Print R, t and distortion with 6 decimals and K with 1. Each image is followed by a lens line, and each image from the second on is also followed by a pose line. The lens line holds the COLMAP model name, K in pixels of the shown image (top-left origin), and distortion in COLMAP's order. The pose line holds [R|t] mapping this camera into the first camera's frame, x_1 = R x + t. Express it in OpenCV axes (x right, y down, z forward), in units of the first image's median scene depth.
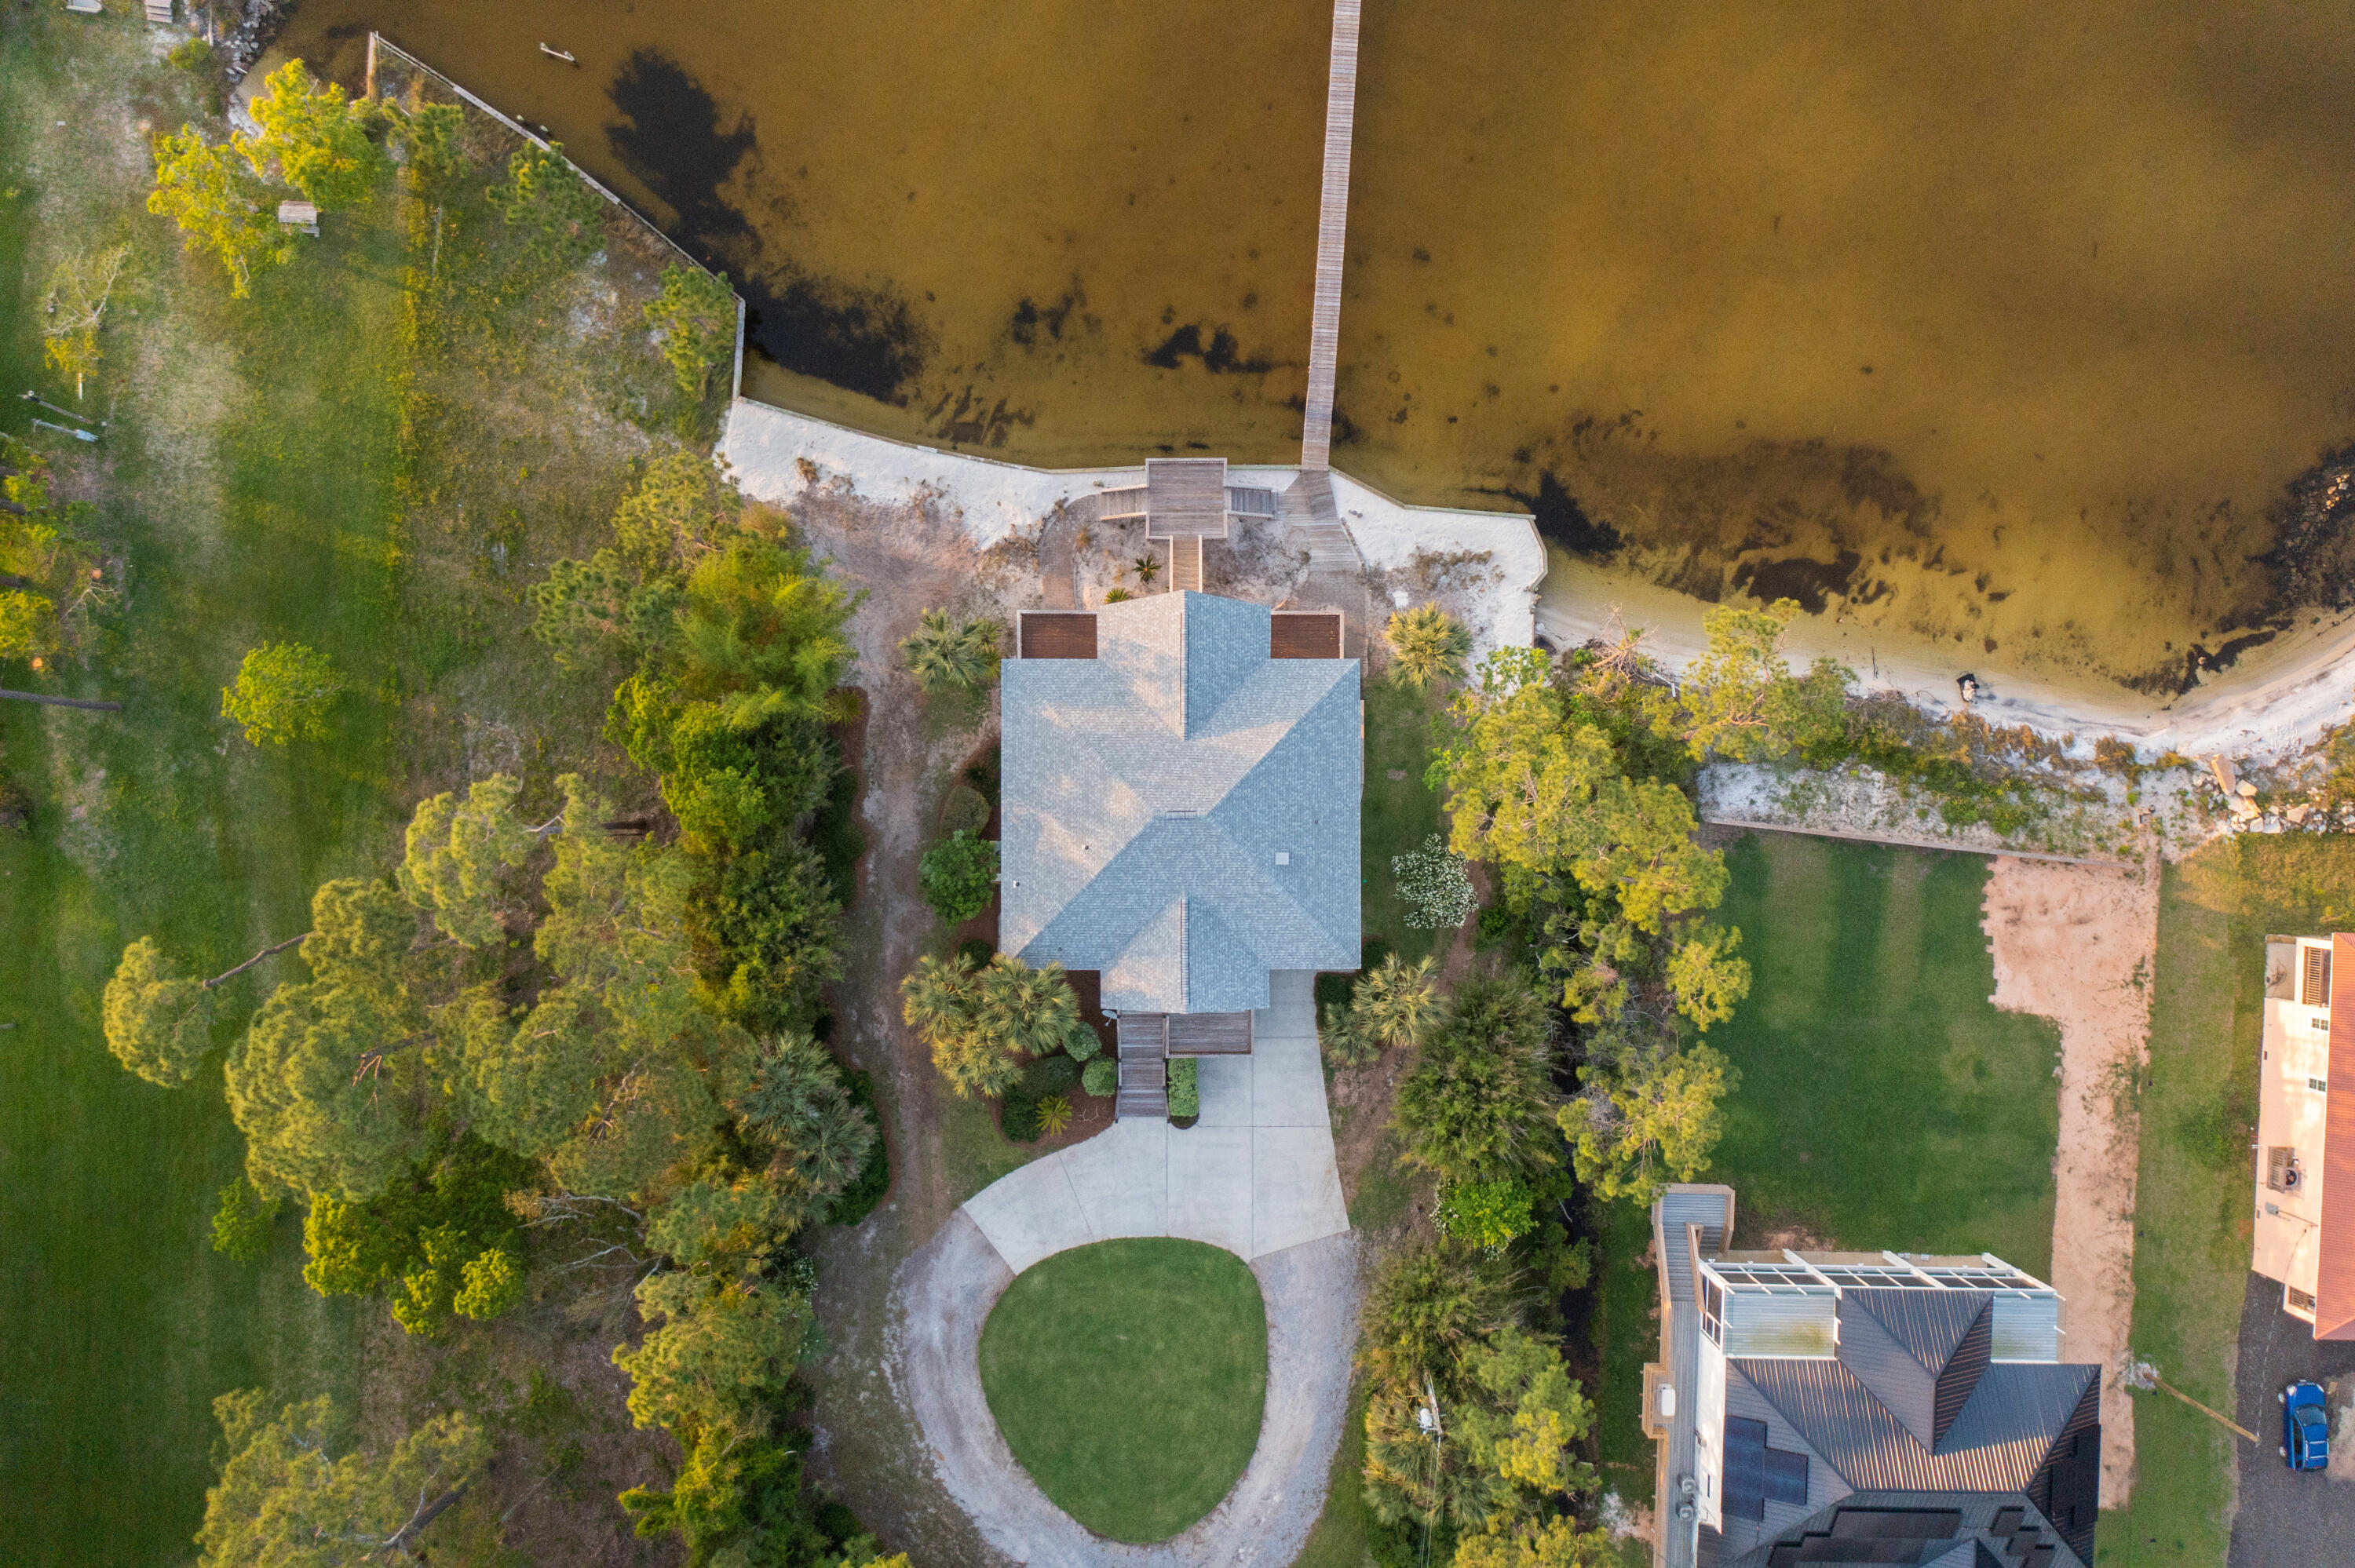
lens RADIAL K [[1892.0, 0, 1180.0], [0, 1892.0, 750.1], [0, 0, 1]] dist [-0.030957, -0.004077]
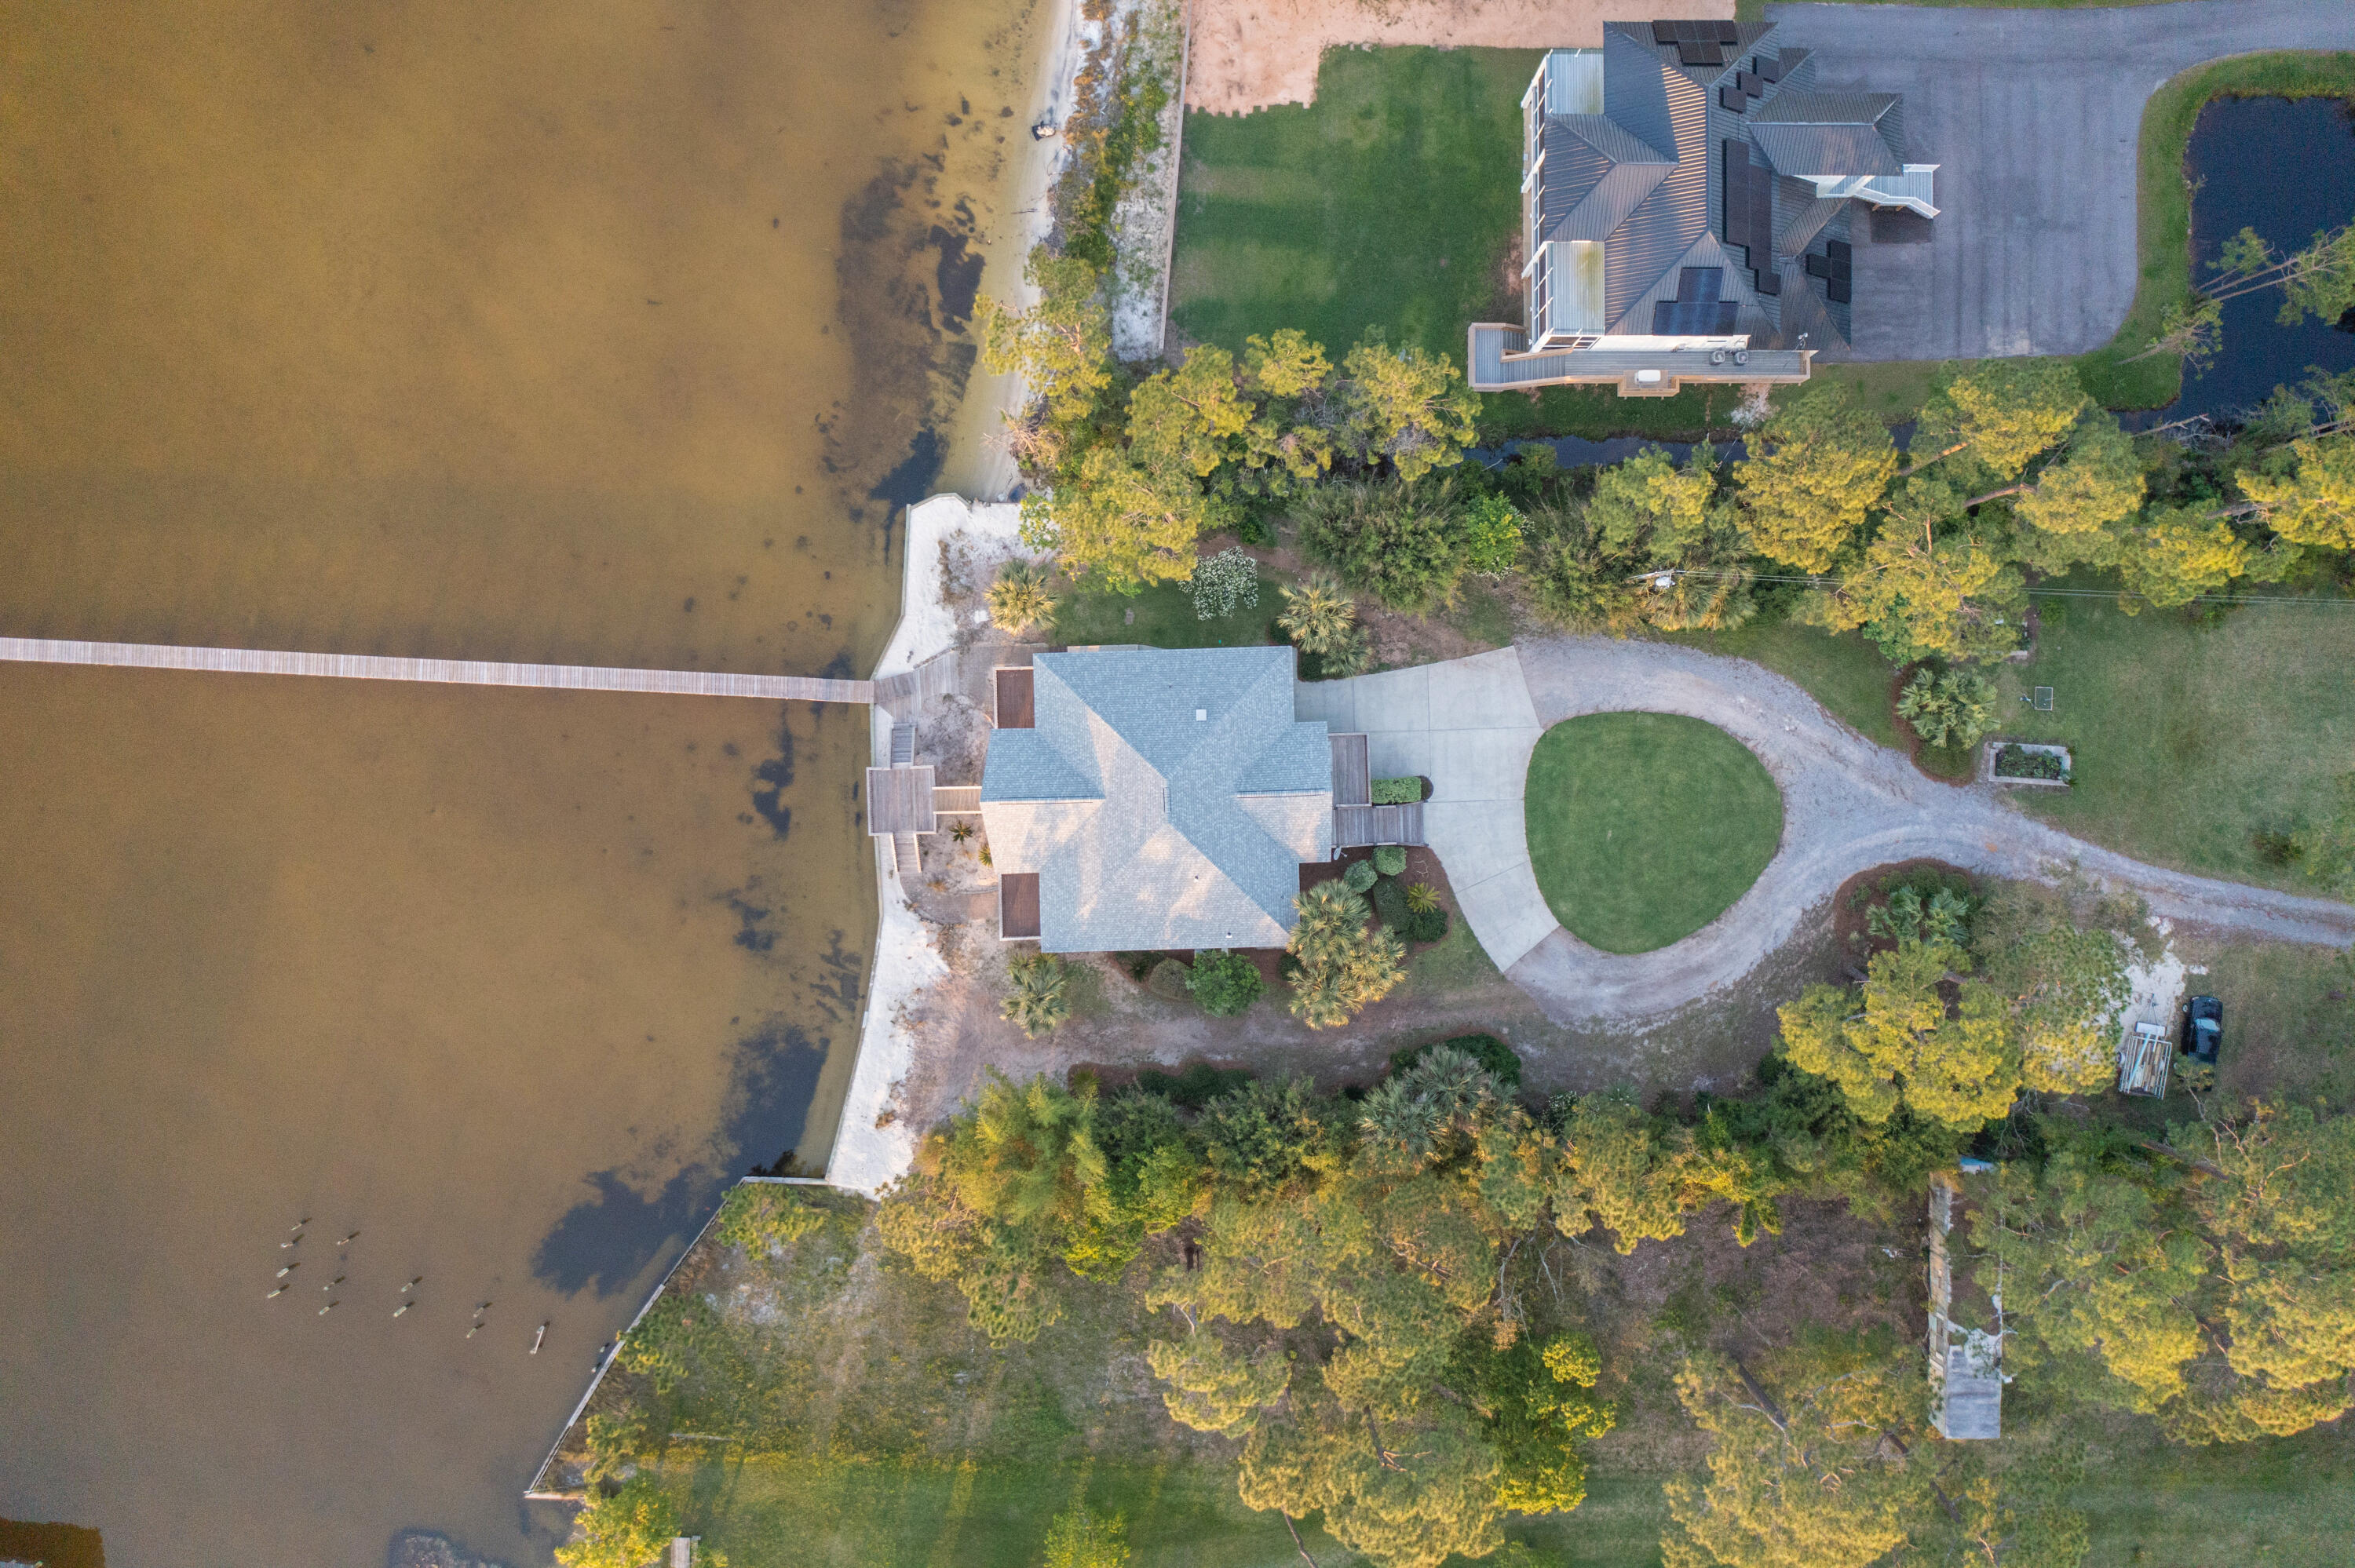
lens RADIAL K [[1907.7, 0, 1125.0], [0, 1907.7, 785.7], [0, 0, 1]] dist [-0.152117, -0.002126]
pose [[-0.027178, -0.999597, -0.008232, 0.018671], [0.999627, -0.027198, 0.002403, 0.004432], [-0.002626, -0.008163, 0.999963, -0.193797]]
